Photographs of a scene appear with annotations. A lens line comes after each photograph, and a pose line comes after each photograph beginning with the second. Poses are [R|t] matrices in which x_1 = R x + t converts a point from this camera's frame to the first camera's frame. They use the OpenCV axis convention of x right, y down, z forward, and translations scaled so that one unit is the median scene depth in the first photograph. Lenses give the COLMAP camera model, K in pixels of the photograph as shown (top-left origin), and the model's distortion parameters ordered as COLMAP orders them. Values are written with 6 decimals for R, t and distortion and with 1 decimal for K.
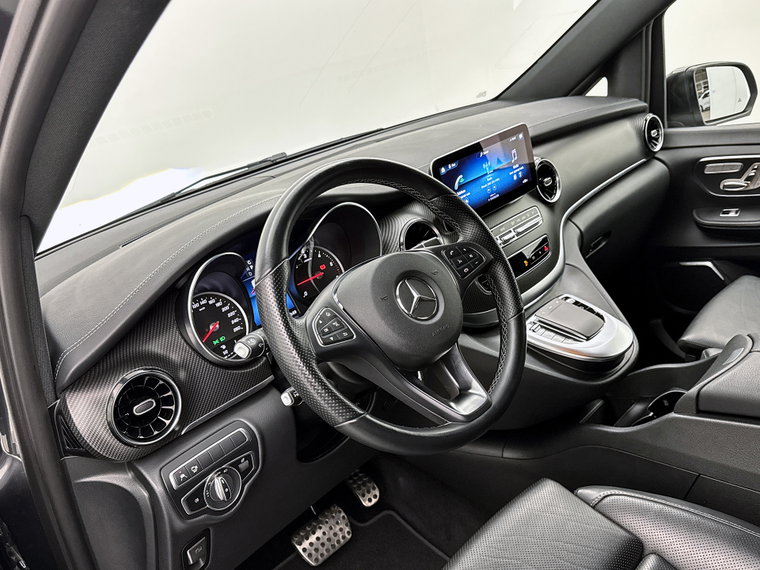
lens RADIAL K [[641.7, 0, 380.0], [0, 641.7, 285.0], [0, 0, 1]] dist [0.065600, 0.004134]
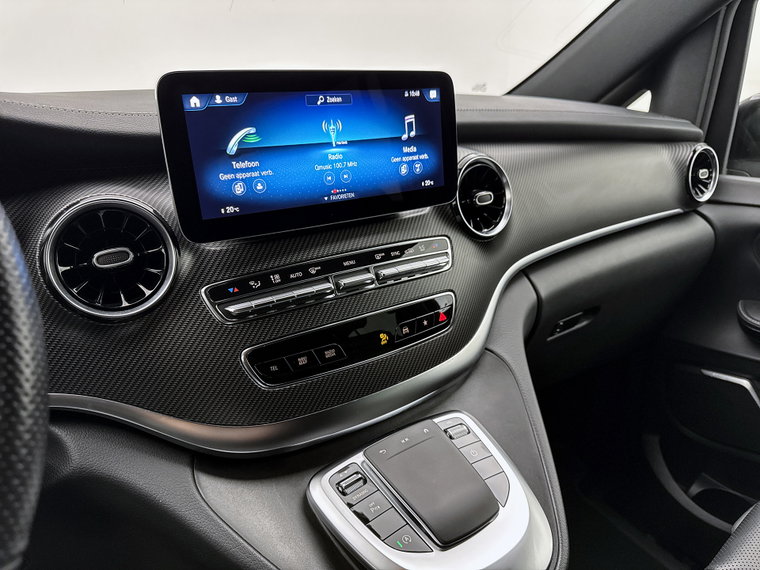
lens RADIAL K [[565.8, 0, 380.0], [0, 565.8, 285.0], [0, 0, 1]] dist [0.054018, -0.007423]
pose [[0.972595, 0.213625, -0.091779, 0.208752], [-0.214830, 0.976646, -0.003334, -0.059771], [0.088923, 0.022960, 0.995774, 0.456558]]
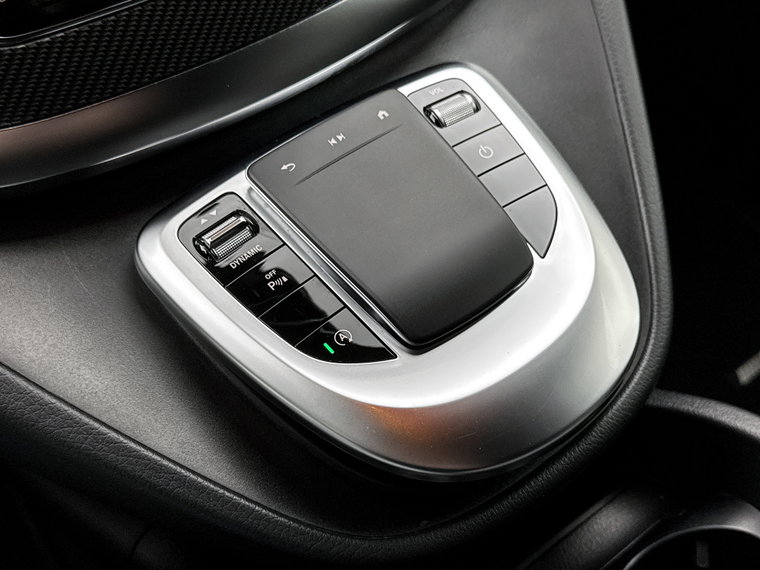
lens RADIAL K [[967.1, 0, 380.0], [0, 967.1, 285.0], [0, 0, 1]] dist [0.260634, 0.006956]
pose [[0.985813, 0.166726, 0.019367, 0.226759], [-0.159319, 0.893169, 0.420556, -0.052766], [0.052820, -0.417675, 0.907060, 0.541906]]
